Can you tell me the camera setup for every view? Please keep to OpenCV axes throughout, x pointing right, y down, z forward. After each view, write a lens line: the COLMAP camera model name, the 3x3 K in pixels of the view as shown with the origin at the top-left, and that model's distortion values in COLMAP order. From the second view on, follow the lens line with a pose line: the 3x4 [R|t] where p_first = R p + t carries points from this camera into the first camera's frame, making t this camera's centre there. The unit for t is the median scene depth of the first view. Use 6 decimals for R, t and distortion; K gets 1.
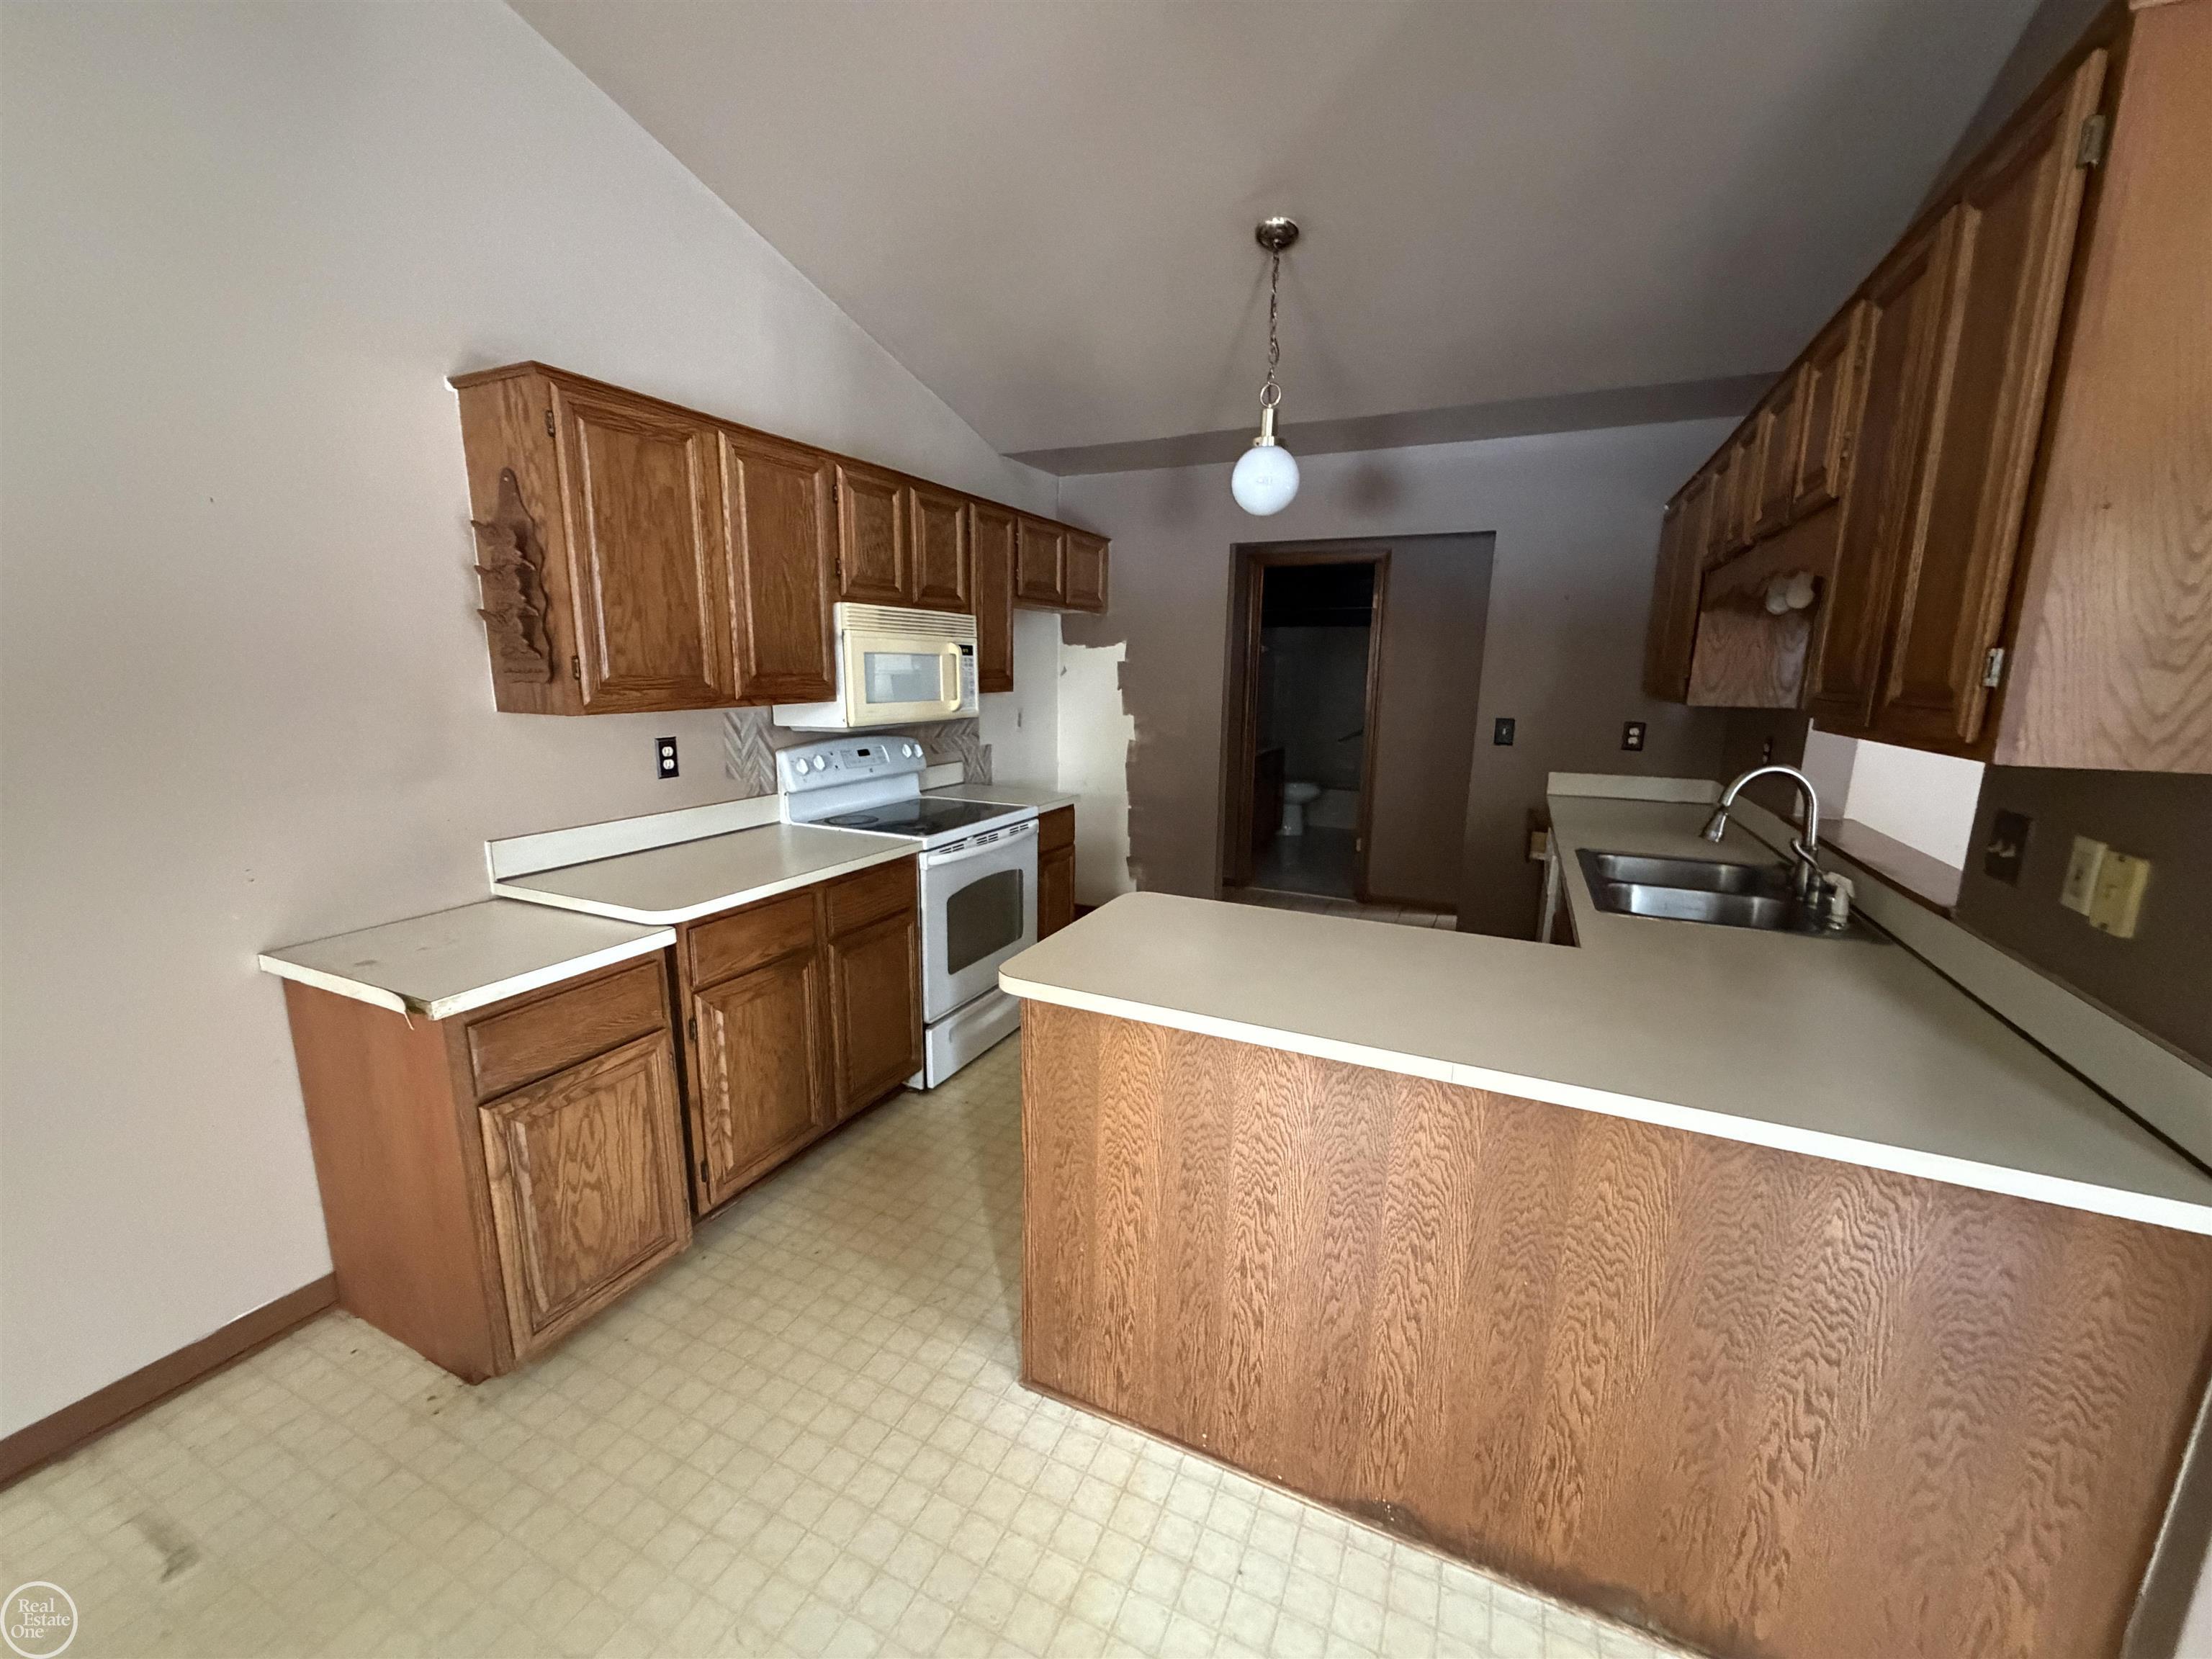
lens RADIAL K [[873.6, 0, 1099.7], [0, 873.6, 831.3], [0, 0, 1]] dist [-0.000900, 0.000116]
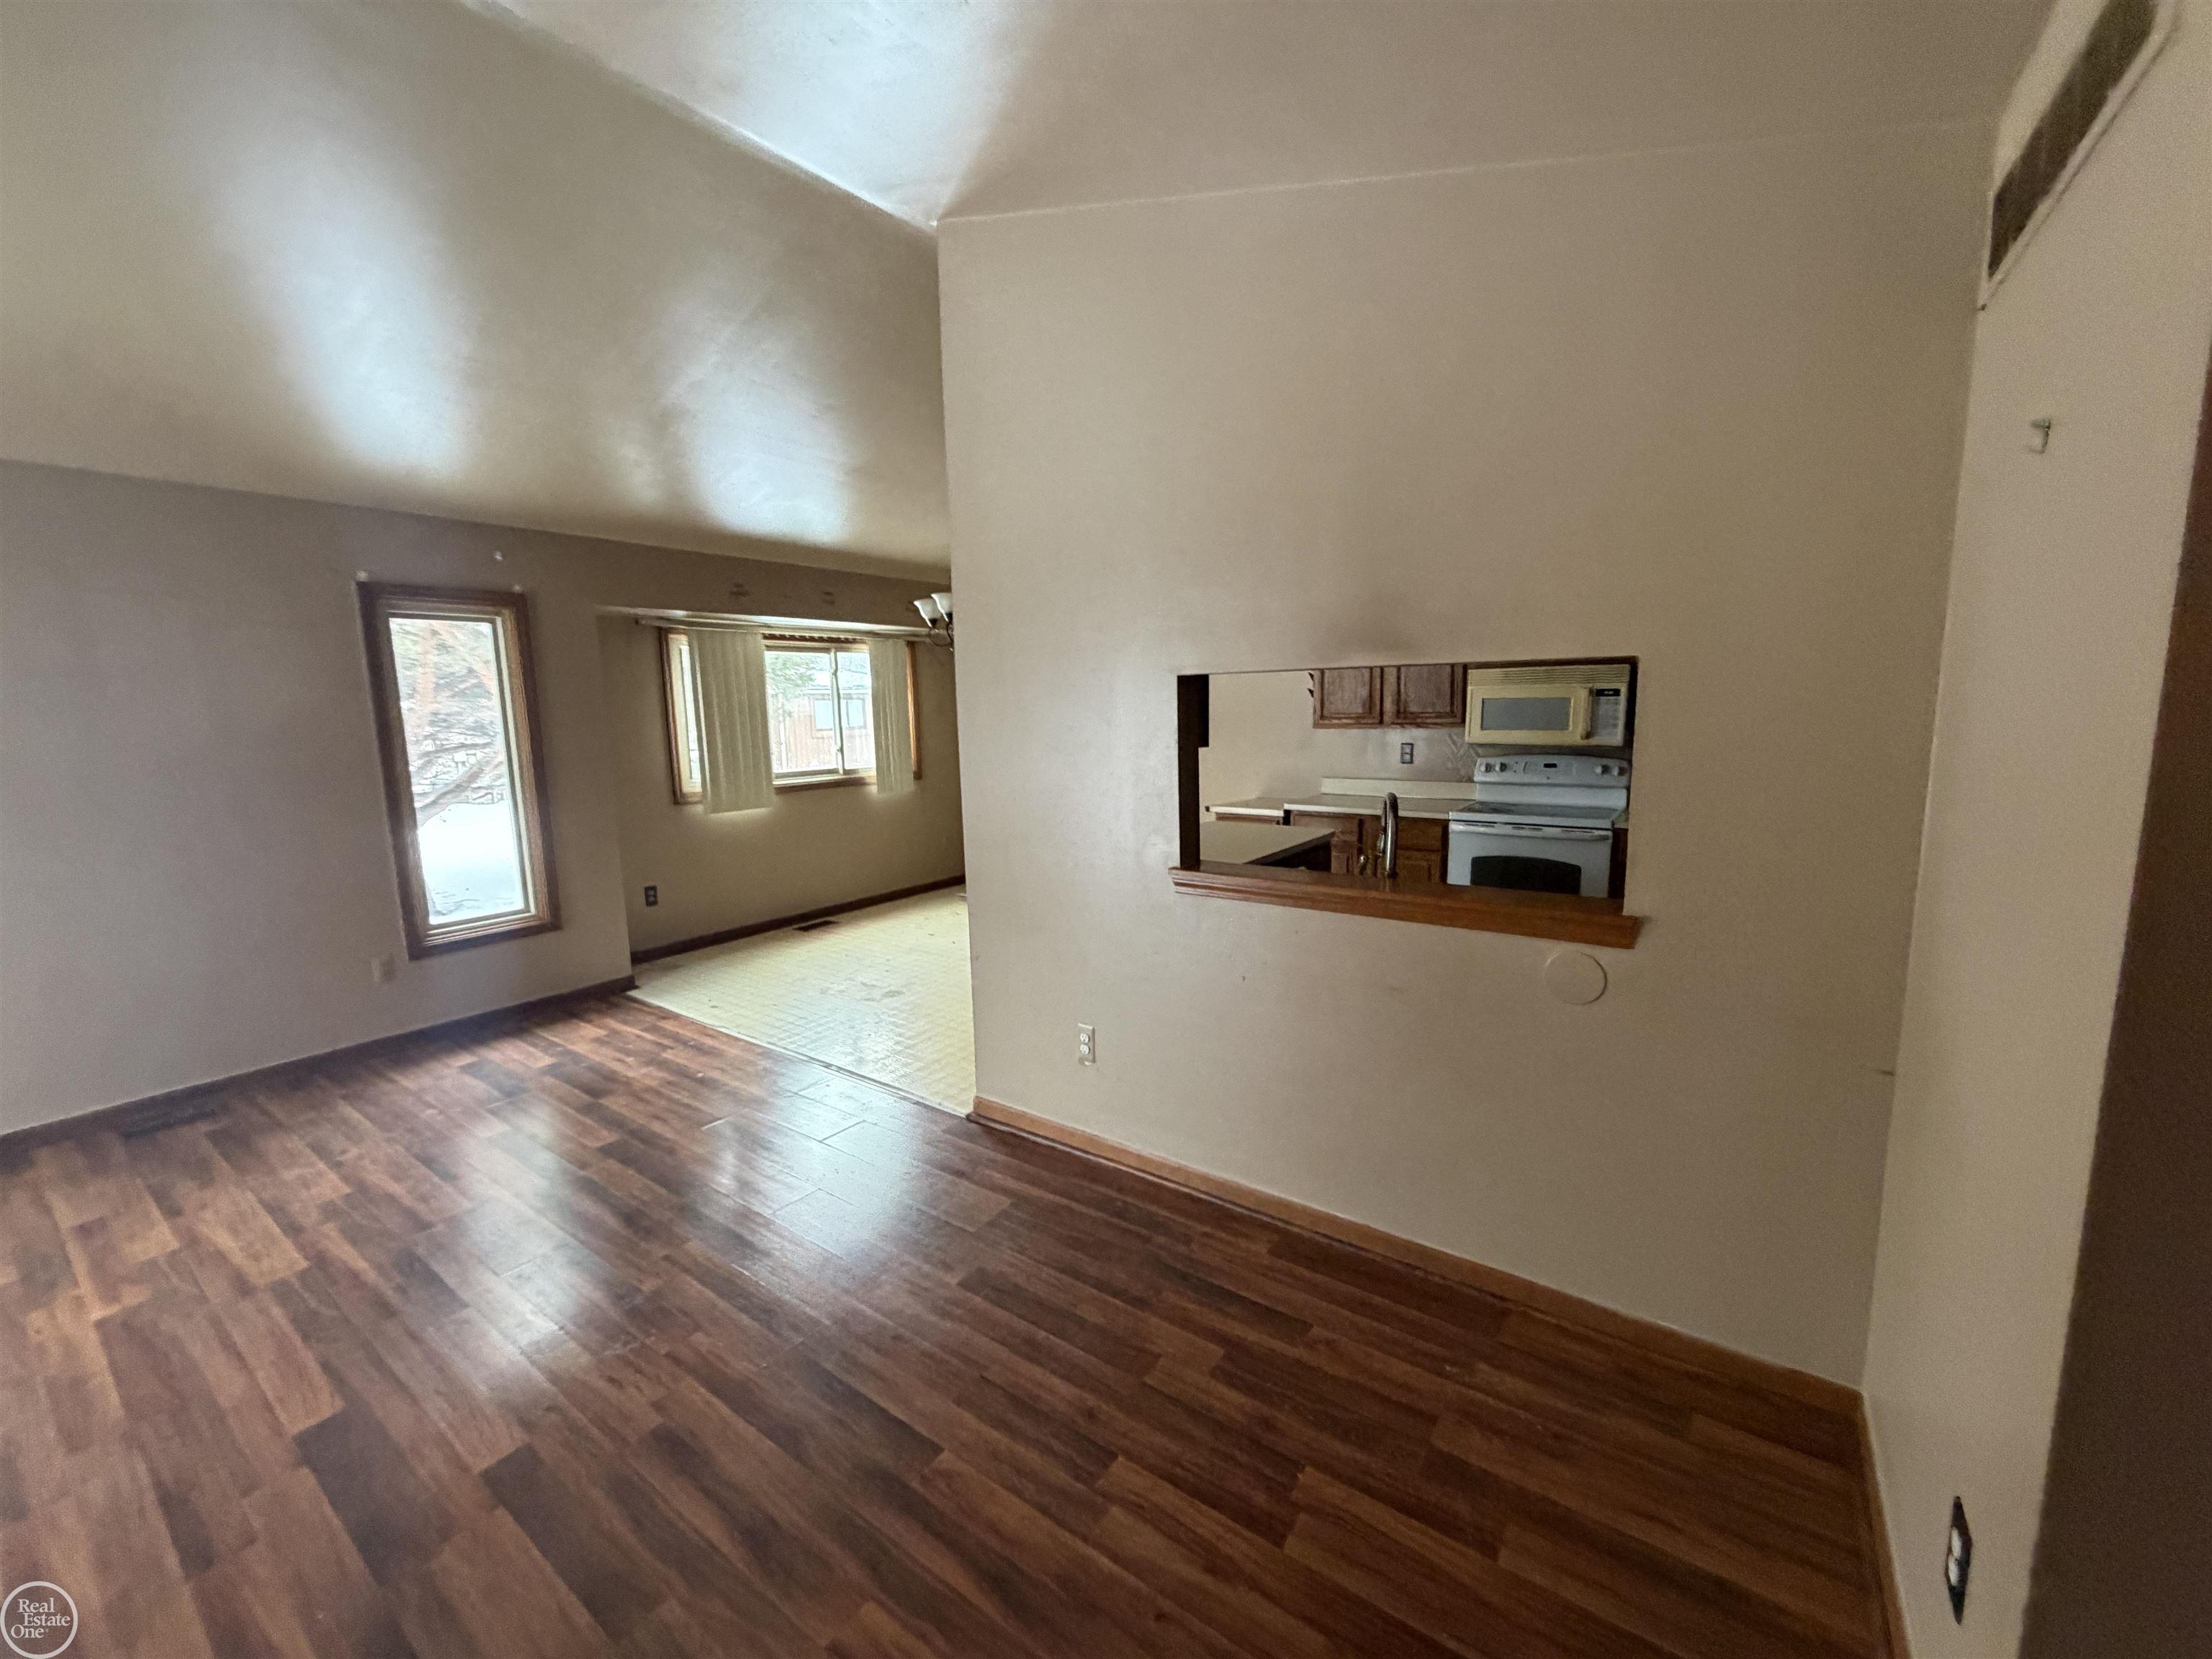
lens RADIAL K [[873.6, 0, 1099.7], [0, 873.6, 831.3], [0, 0, 1]] dist [-0.000900, 0.000116]
pose [[-0.180909, 0.133077, -0.974455, 1.407376], [-0.164301, 0.972790, 0.163352, -0.106711], [0.969679, 0.189656, -0.154122, 0.567354]]
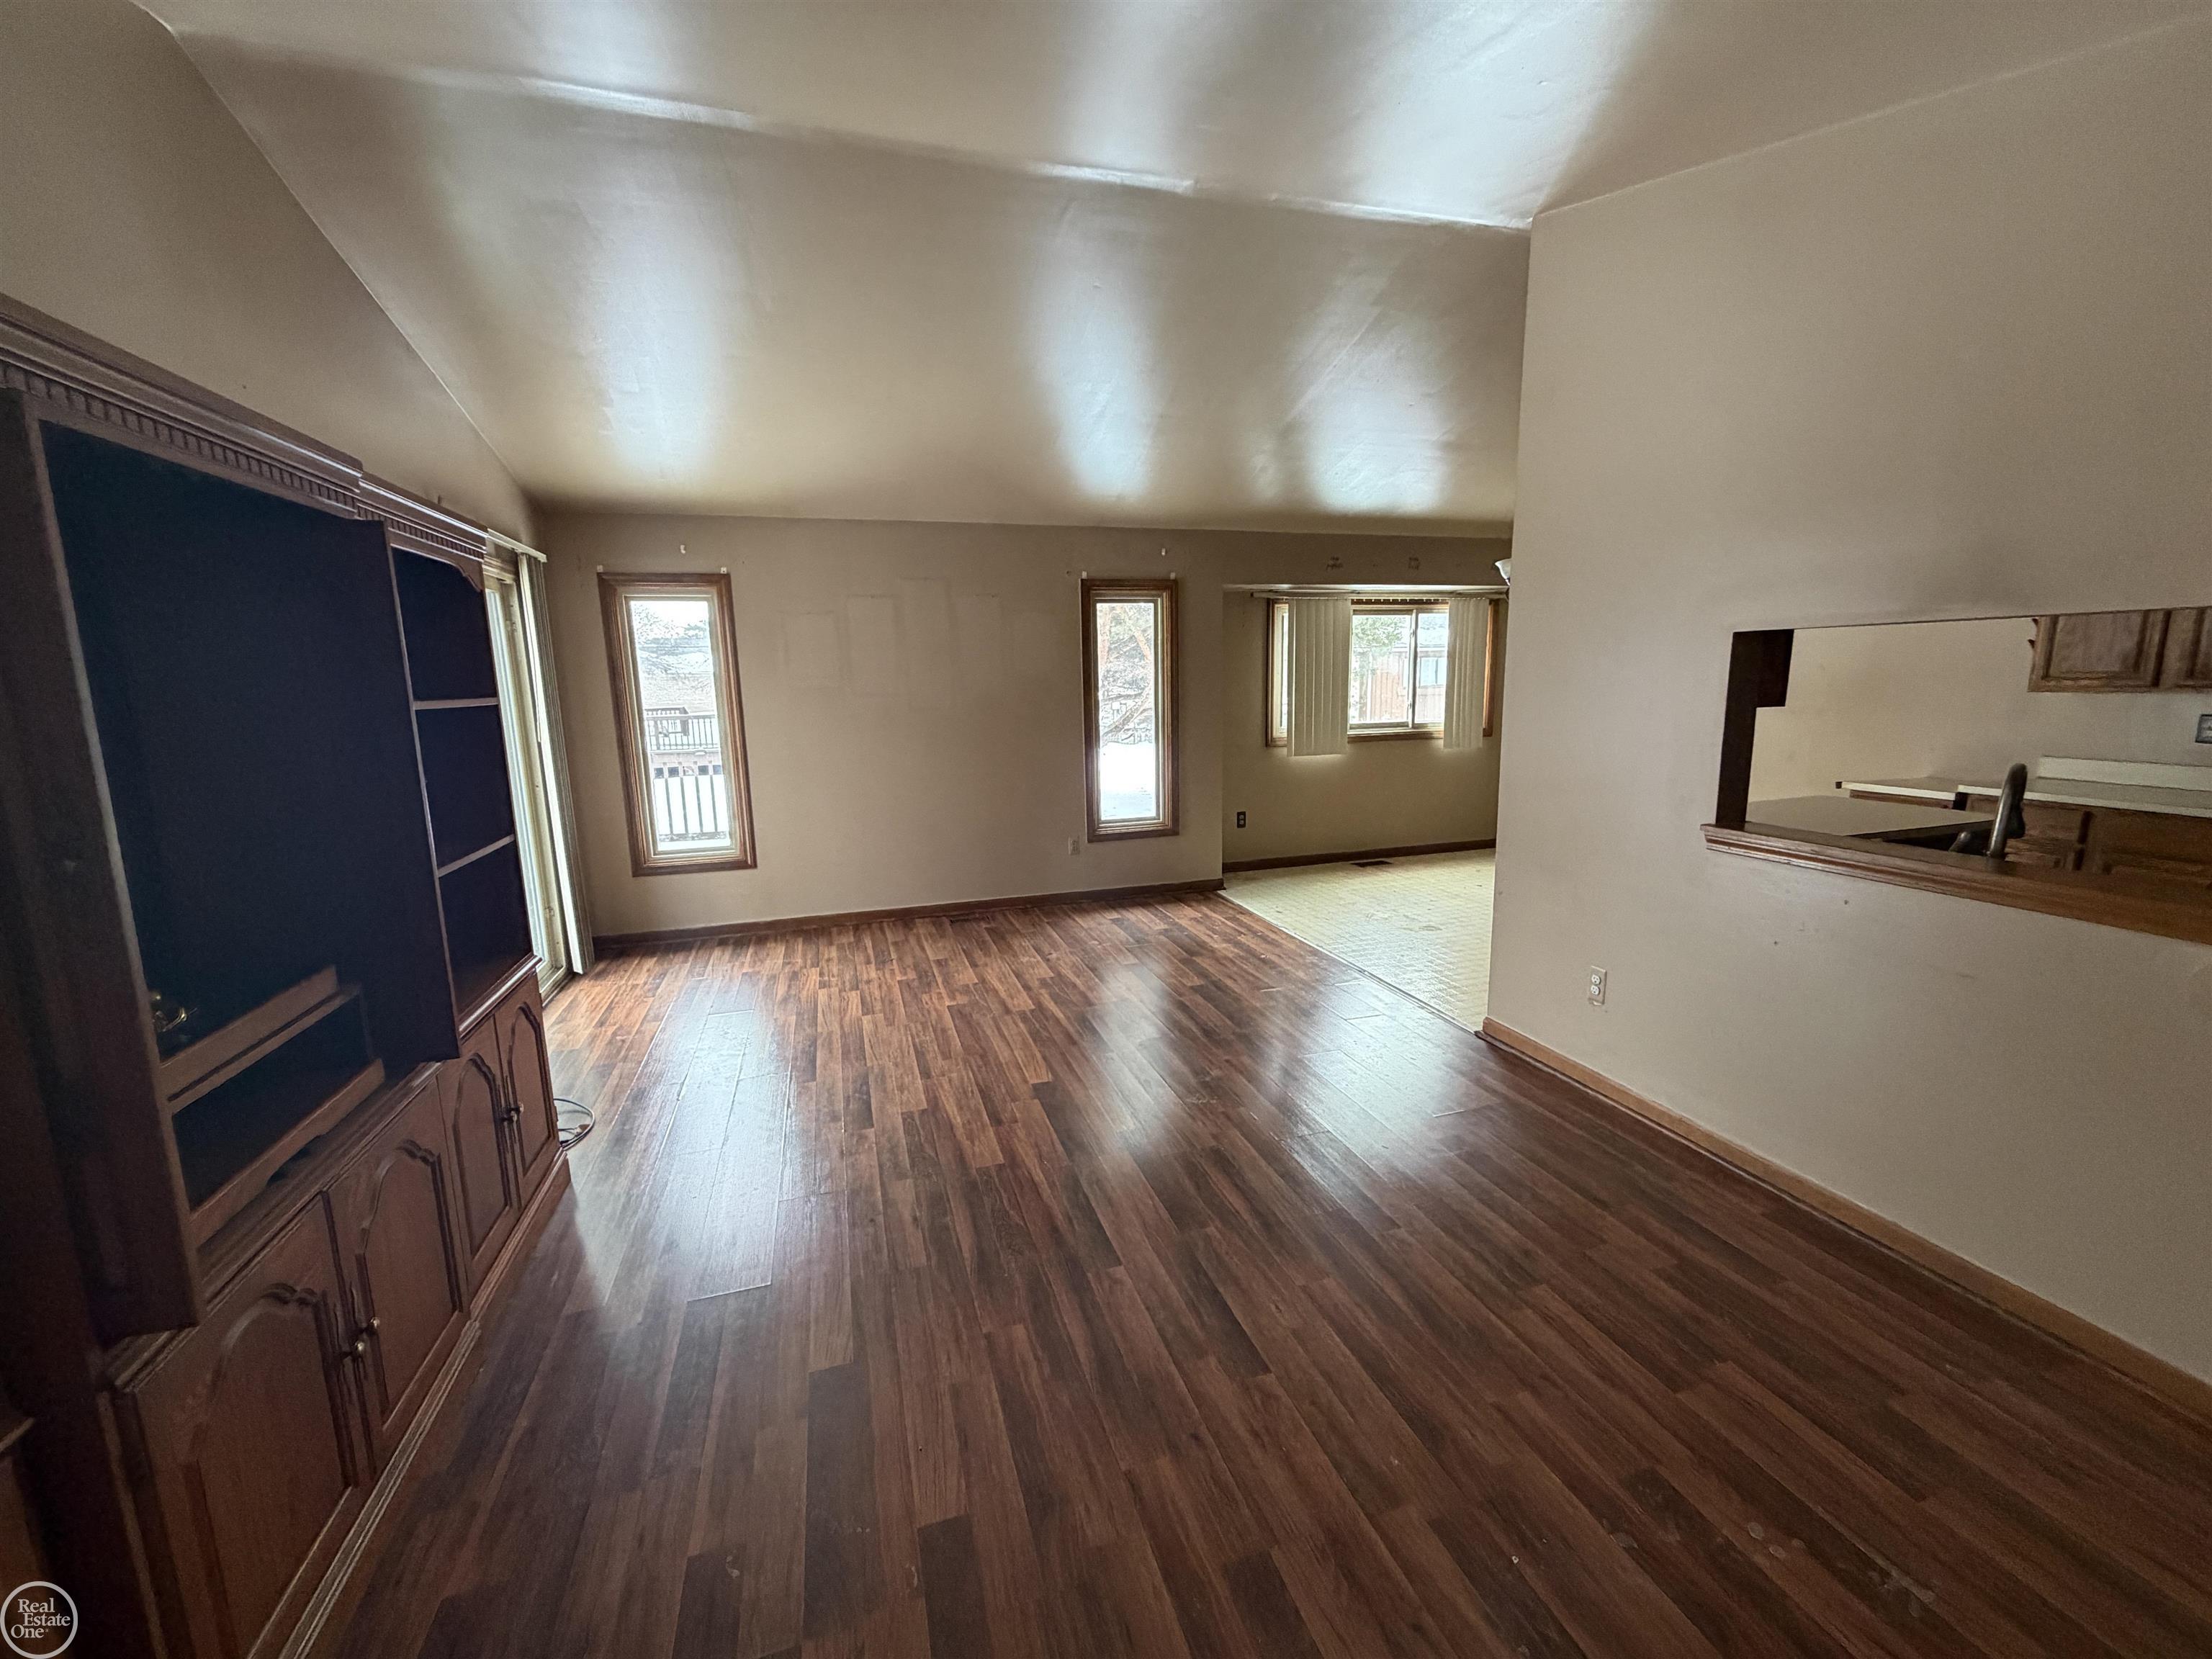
lens RADIAL K [[873.6, 0, 1099.7], [0, 873.6, 831.3], [0, 0, 1]] dist [-0.000900, 0.000116]
pose [[-0.736106, 0.123112, -0.665576, 1.593258], [-0.113018, 0.947160, 0.300190, -0.130283], [0.667364, 0.296194, -0.683296, 0.710429]]
